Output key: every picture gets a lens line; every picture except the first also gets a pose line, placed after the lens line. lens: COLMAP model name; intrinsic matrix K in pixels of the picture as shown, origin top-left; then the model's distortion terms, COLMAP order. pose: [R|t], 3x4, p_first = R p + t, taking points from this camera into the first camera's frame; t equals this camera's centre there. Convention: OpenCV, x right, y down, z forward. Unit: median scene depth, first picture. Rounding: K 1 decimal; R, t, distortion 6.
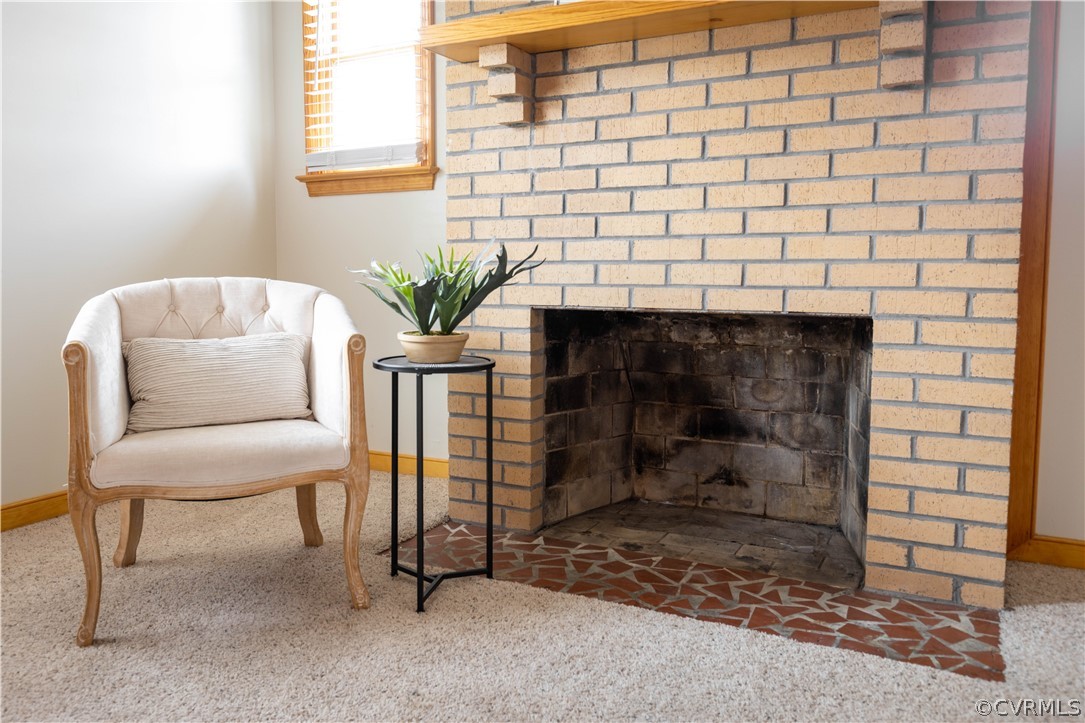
lens RADIAL K [[846.1, 0, 503.8], [0, 846.1, 332.8], [0, 0, 1]] dist [-0.005464, 0.005513]
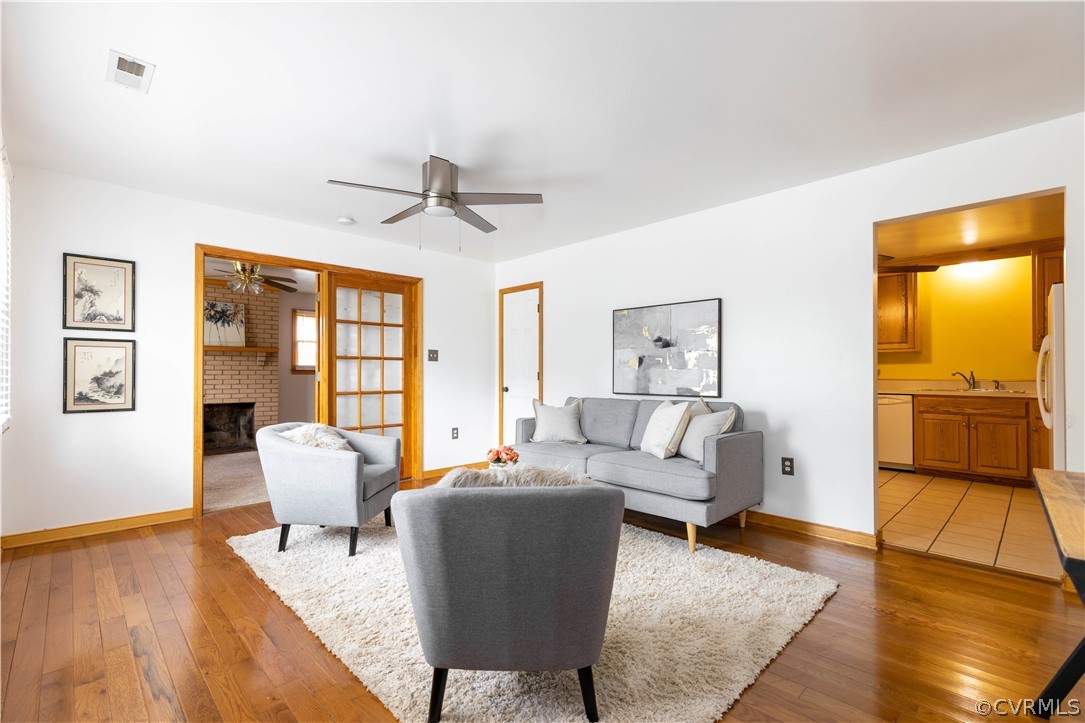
lens RADIAL K [[489.8, 0, 536.7], [0, 489.8, 366.7], [0, 0, 1]] dist [0.005124, 0.002148]
pose [[0.287250, 0.016092, 0.957721, -2.163011], [0.072105, 0.996659, -0.038372, 0.005955], [-0.955138, 0.080079, 0.285129, -1.782058]]
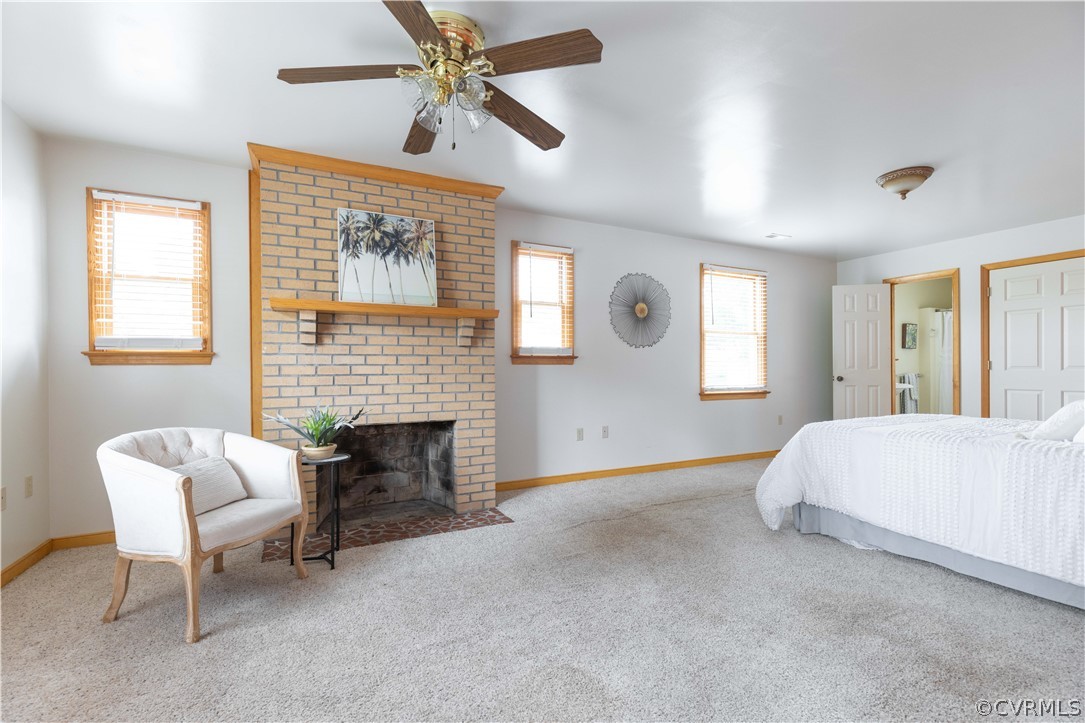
lens RADIAL K [[489.8, 0, 543.4], [0, 489.8, 367.4], [0, 0, 1]] dist [0.005124, 0.002148]
pose [[0.550772, -0.001141, 0.834655, -0.781784], [0.064972, 0.997023, -0.041511, -0.105025], [-0.832123, 0.077092, 0.549206, -0.209847]]
